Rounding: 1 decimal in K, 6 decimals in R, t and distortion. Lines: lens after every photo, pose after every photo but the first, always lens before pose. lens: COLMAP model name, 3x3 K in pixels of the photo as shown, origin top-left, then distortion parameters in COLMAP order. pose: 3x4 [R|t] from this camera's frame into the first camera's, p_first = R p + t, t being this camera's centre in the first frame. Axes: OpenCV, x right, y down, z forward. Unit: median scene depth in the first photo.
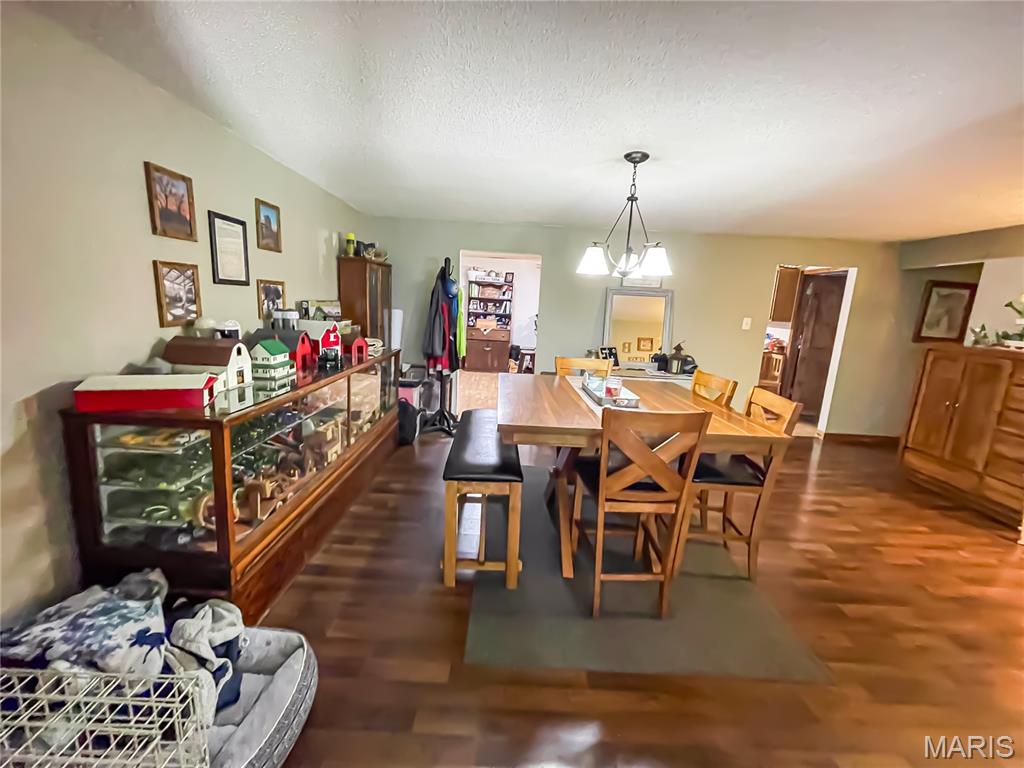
lens RADIAL K [[412.6, 0, 510.9], [0, 412.6, 381.1], [0, 0, 1]] dist [-0.010185, 0.005625]
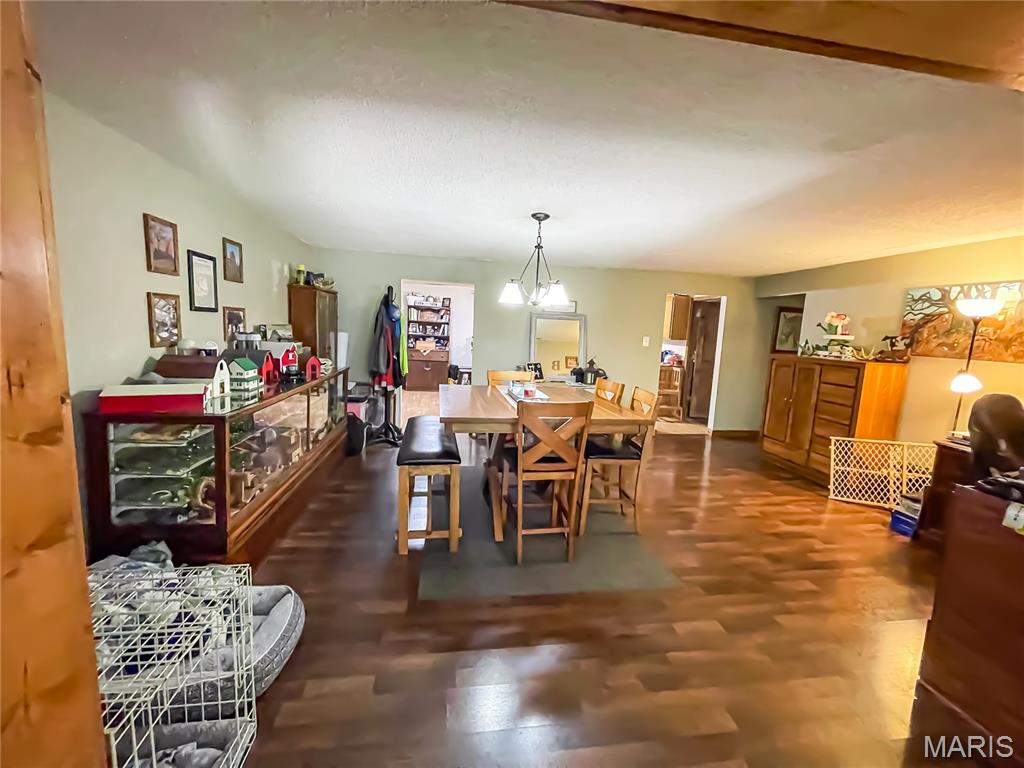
lens RADIAL K [[412.6, 0, 510.9], [0, 412.6, 381.1], [0, 0, 1]] dist [-0.010185, 0.005625]
pose [[0.989029, -0.025161, 0.145561, 0.002585], [0.032921, 0.998148, -0.051147, 0.045965], [-0.144005, 0.055378, 0.988026, -0.240501]]
